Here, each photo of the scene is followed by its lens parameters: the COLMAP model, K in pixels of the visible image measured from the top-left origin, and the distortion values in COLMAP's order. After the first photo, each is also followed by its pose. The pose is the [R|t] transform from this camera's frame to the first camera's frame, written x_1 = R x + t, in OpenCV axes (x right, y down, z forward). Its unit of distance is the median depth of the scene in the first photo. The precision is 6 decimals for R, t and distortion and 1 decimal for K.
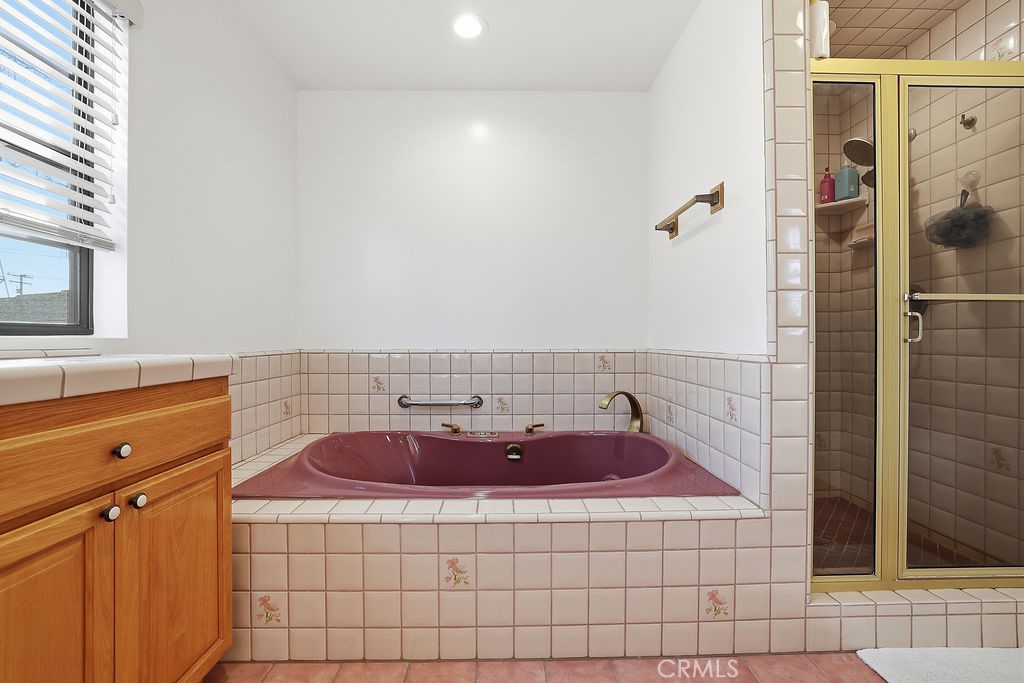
lens RADIAL K [[451.3, 0, 512.0], [0, 451.3, 341.5], [0, 0, 1]] dist [-0.057748, 0.025354]
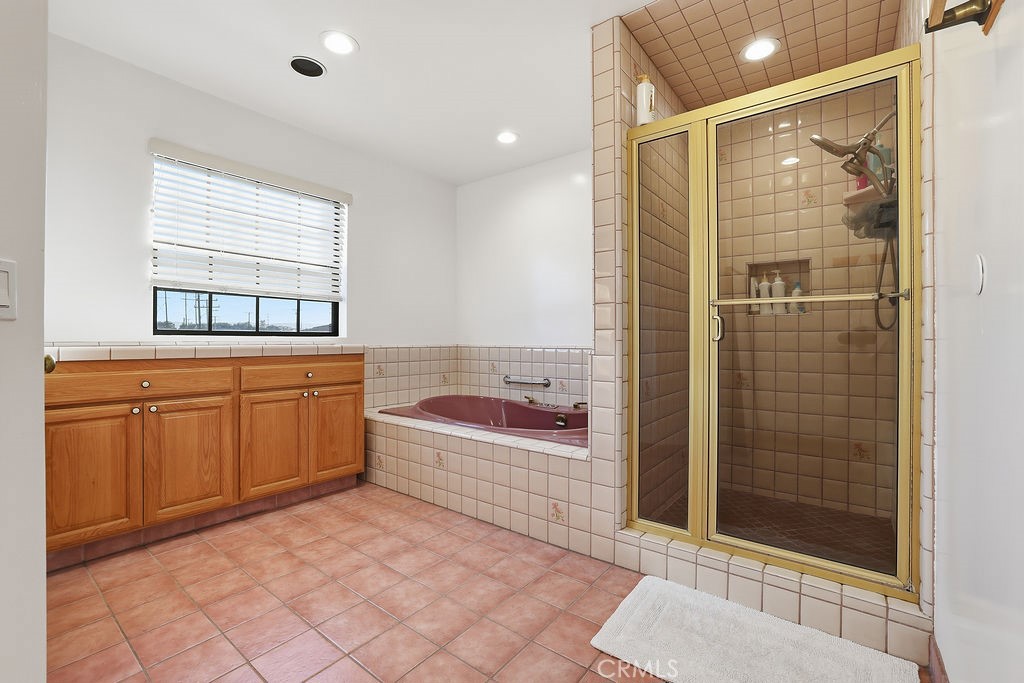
lens RADIAL K [[451.3, 0, 512.0], [0, 451.3, 341.5], [0, 0, 1]] dist [-0.057748, 0.025354]
pose [[0.772762, 0.005401, -0.634673, 1.242950], [-0.007418, 0.999972, -0.000523, 0.008206], [0.634653, 0.005113, 0.772780, -0.280049]]
